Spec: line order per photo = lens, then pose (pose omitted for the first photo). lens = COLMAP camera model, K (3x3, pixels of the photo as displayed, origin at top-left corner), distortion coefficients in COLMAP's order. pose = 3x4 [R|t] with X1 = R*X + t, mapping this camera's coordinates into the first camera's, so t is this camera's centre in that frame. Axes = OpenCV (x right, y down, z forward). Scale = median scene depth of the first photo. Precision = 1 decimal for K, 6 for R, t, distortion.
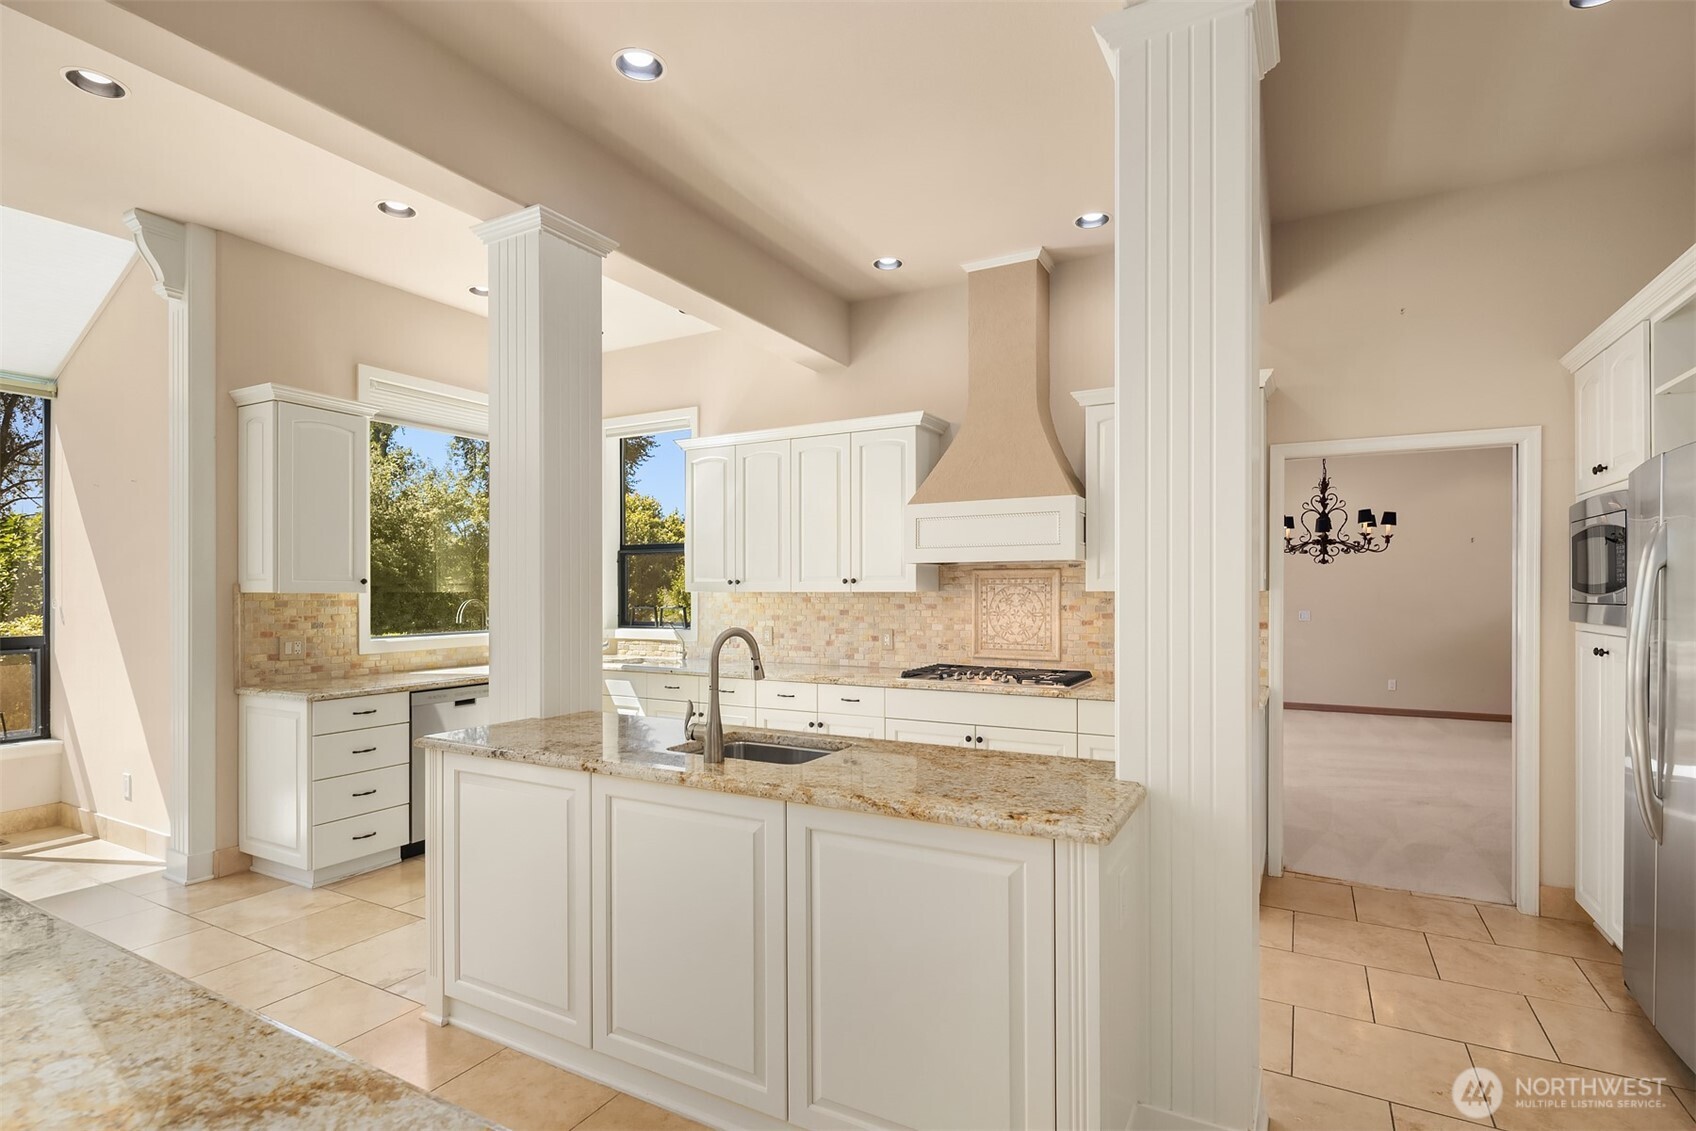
lens RADIAL K [[821.9, 0, 847.2], [0, 821.9, 582.2], [0, 0, 1]] dist [-0.001460, -0.000107]
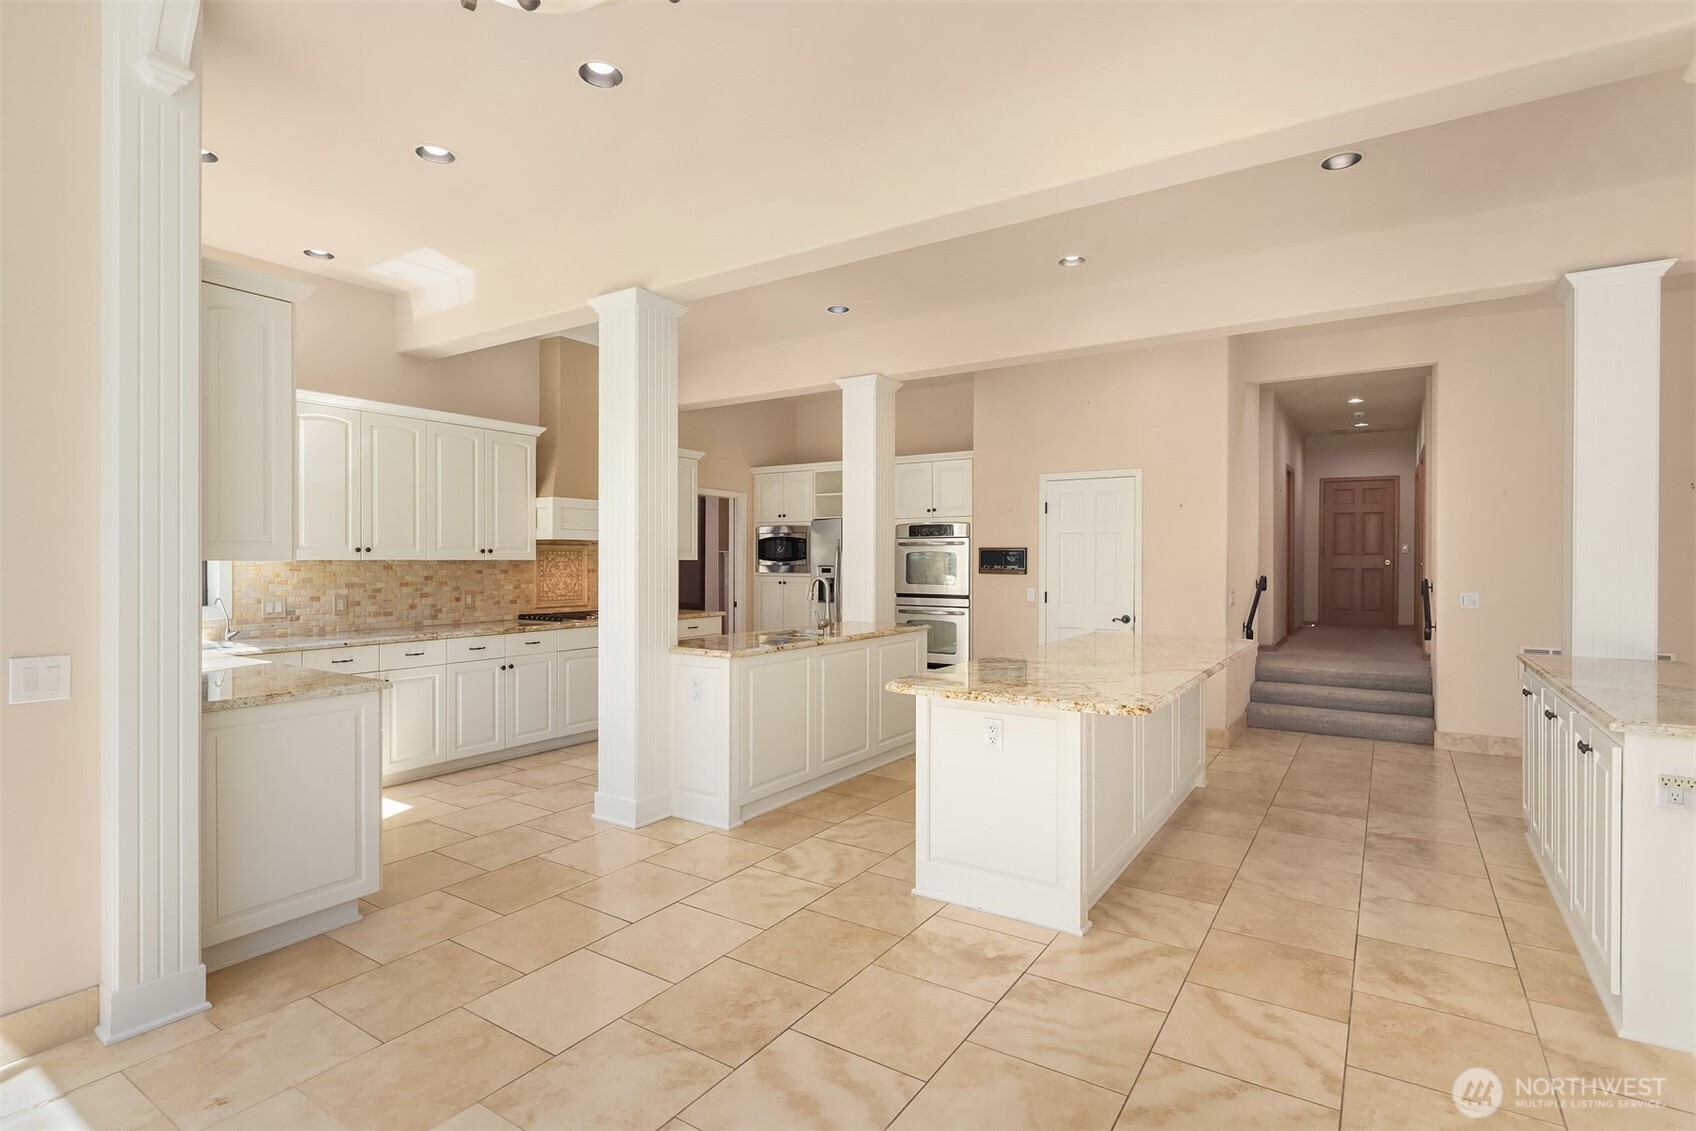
lens RADIAL K [[821.9, 0, 847.1], [0, 821.9, 563.1], [0, 0, 1]] dist [-0.001460, -0.000107]
pose [[0.081065, -0.002819, 0.996705, -1.085963], [-0.014615, 0.999885, 0.004017, 0.003259], [-0.996602, -0.014893, 0.081015, 0.340946]]
